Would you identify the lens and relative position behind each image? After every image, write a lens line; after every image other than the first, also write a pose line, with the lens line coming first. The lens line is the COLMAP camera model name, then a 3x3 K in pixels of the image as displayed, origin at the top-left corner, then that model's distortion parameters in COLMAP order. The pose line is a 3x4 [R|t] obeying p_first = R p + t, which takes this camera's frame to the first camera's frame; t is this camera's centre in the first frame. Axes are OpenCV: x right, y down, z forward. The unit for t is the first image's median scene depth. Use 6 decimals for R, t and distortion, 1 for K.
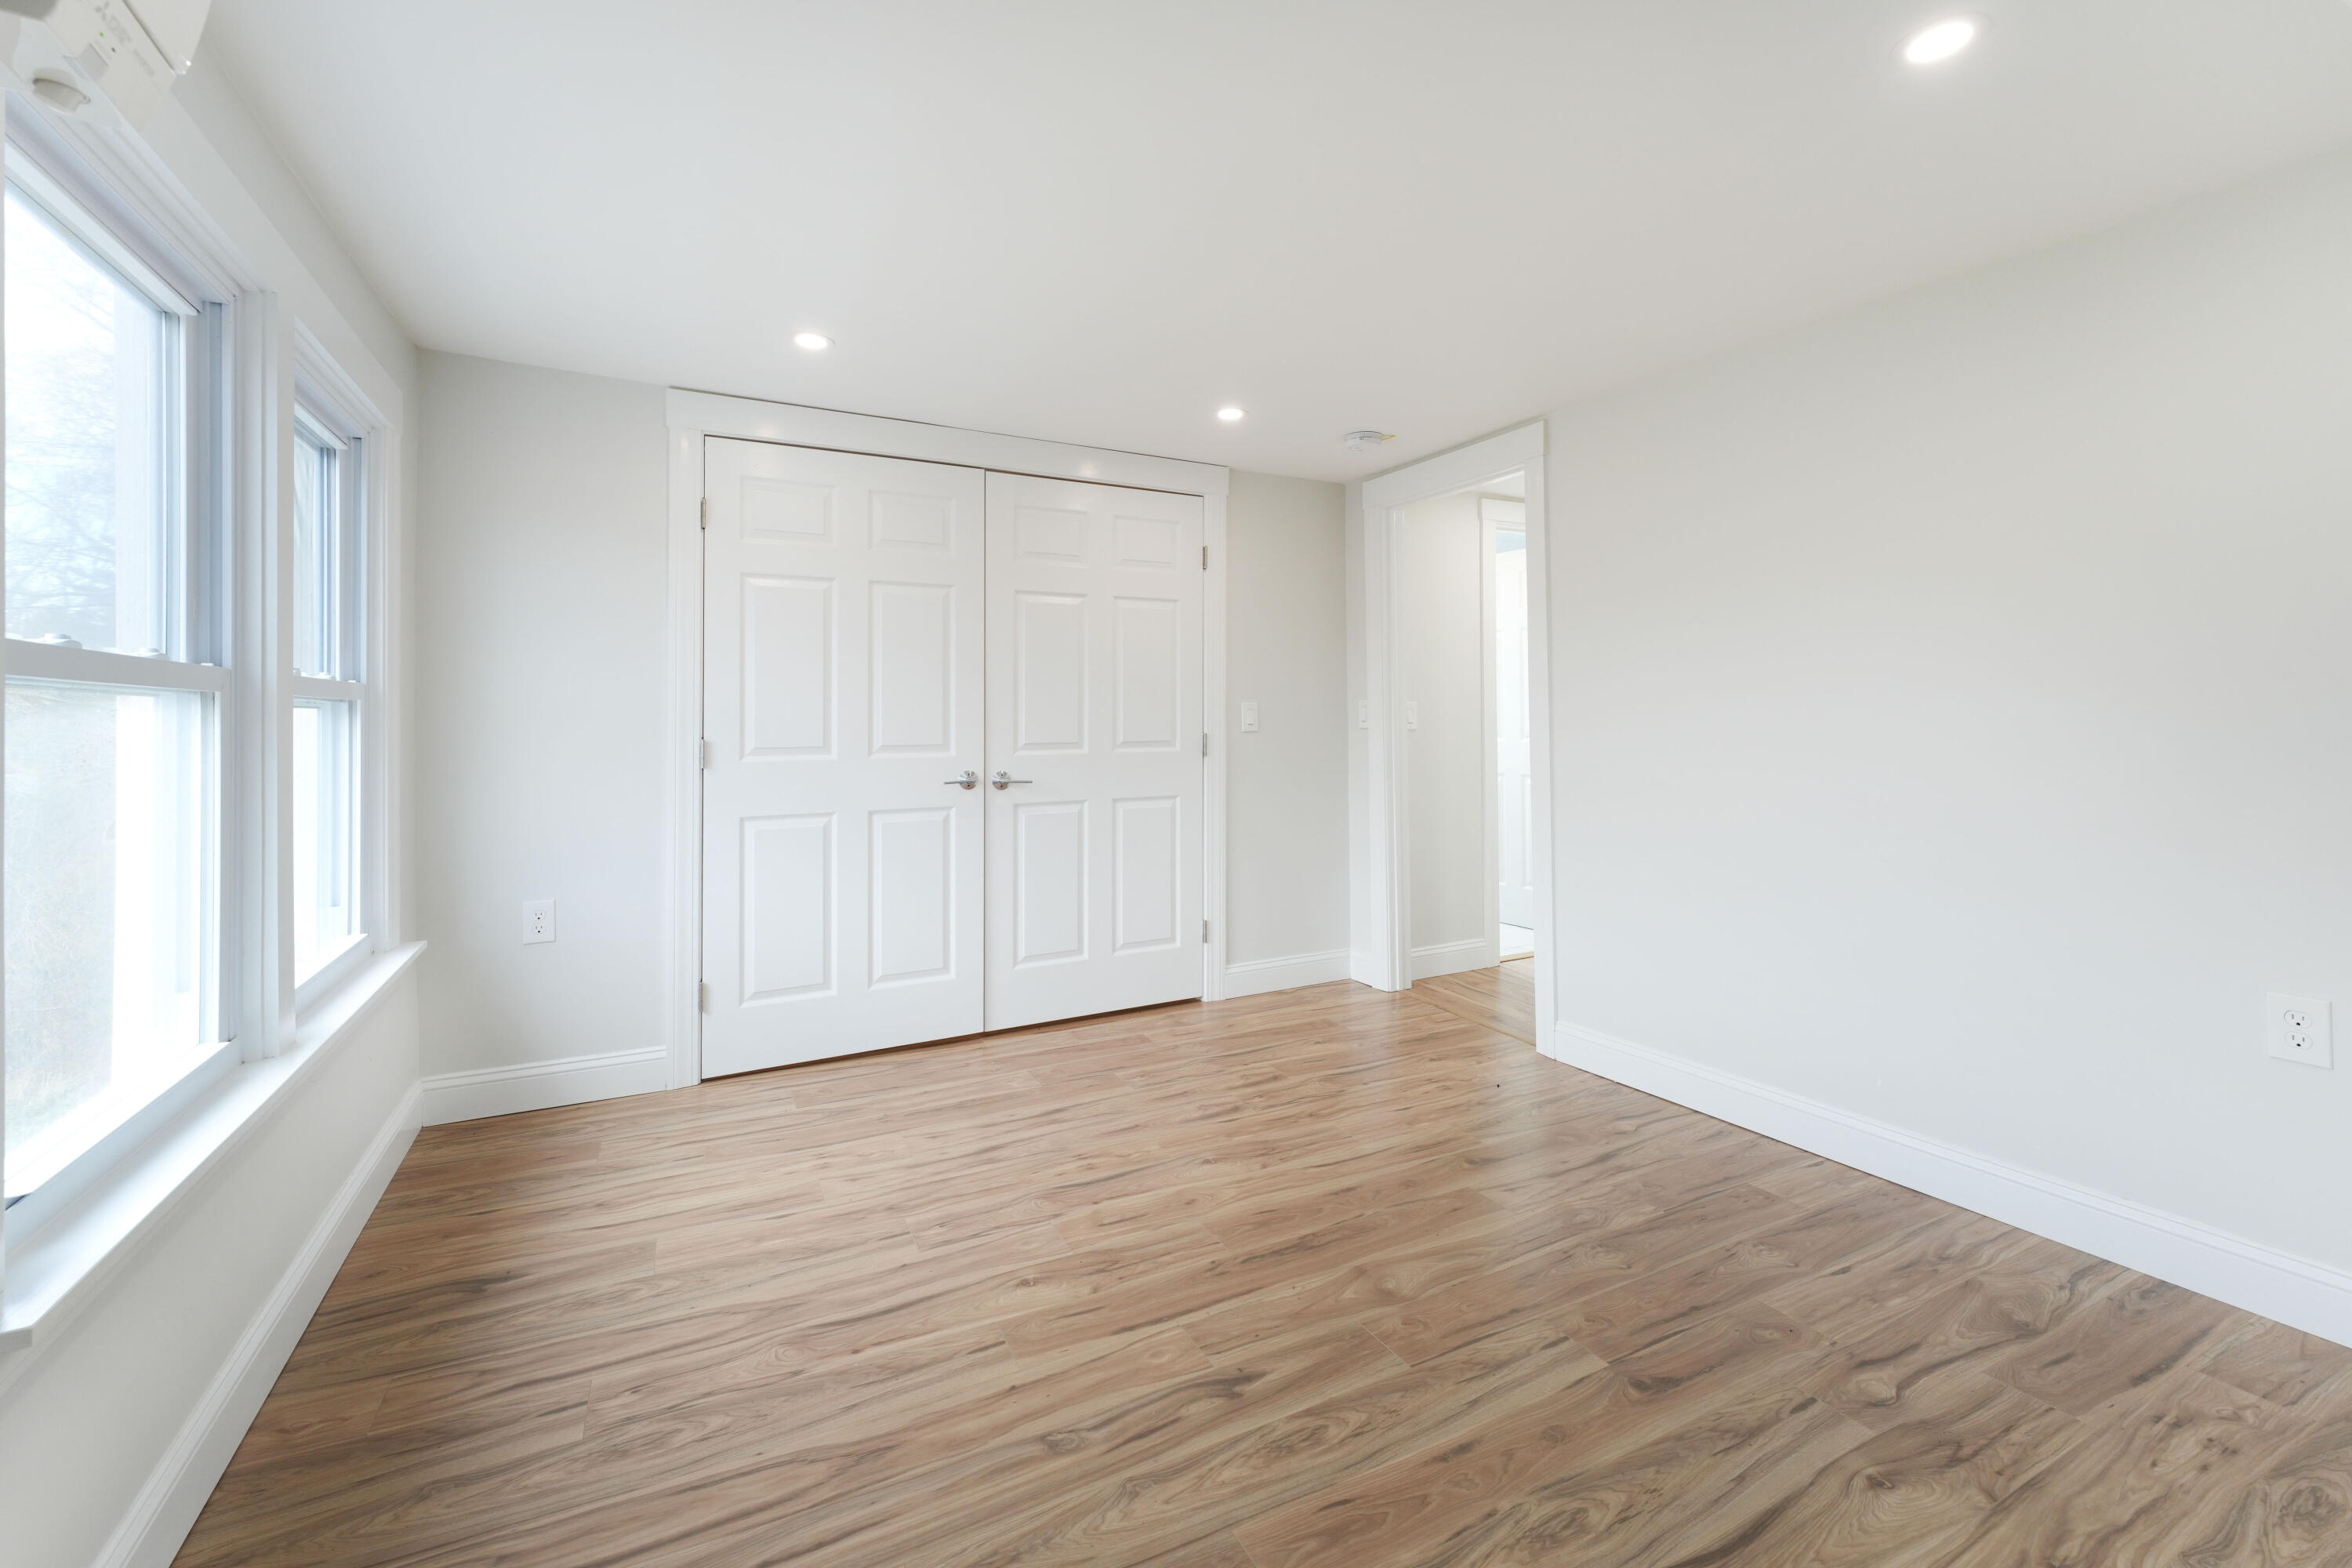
lens RADIAL K [[961.1, 0, 1171.7], [0, 961.1, 703.3], [0, 0, 1]] dist [0.000205, 0.000041]
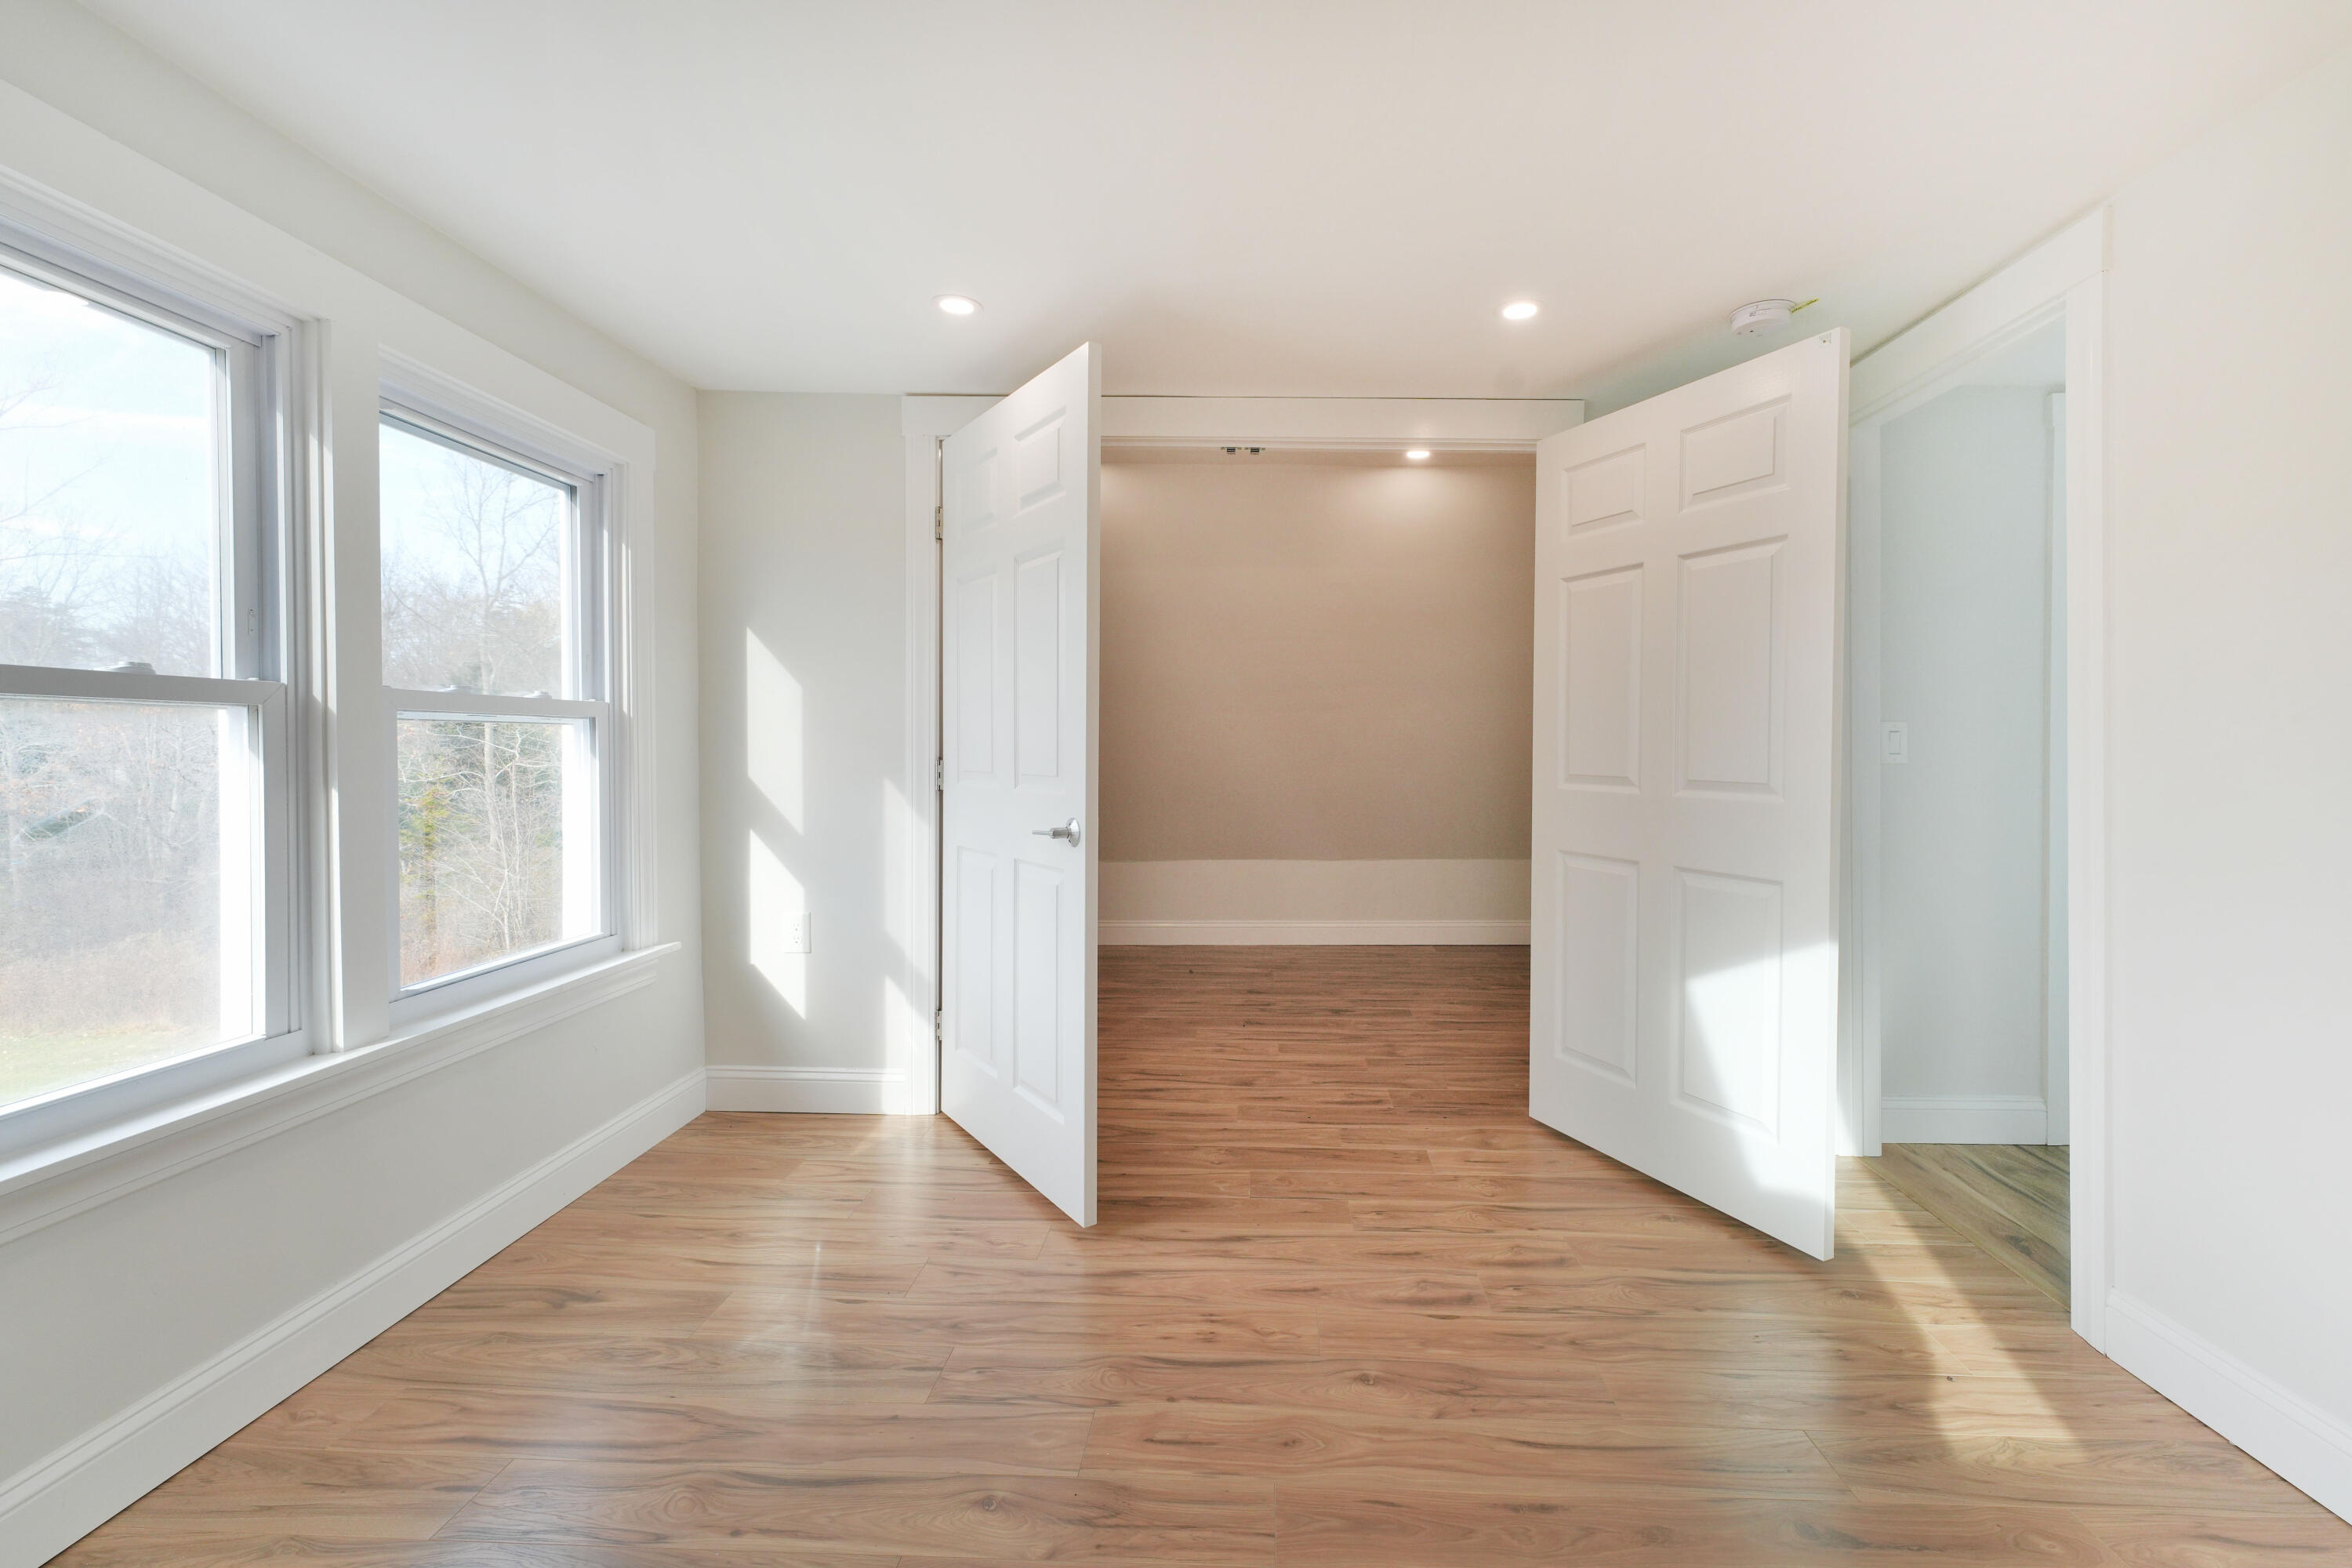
lens RADIAL K [[979.4, 0, 1176.0], [0, 979.4, 784.0], [0, 0, 1]] dist [-0.002096, 0.004051]
pose [[0.878393, 0.029474, -0.477028, 0.225931], [-0.002542, 0.998371, 0.057006, 0.002026], [0.477931, -0.048861, 0.877037, 0.302370]]
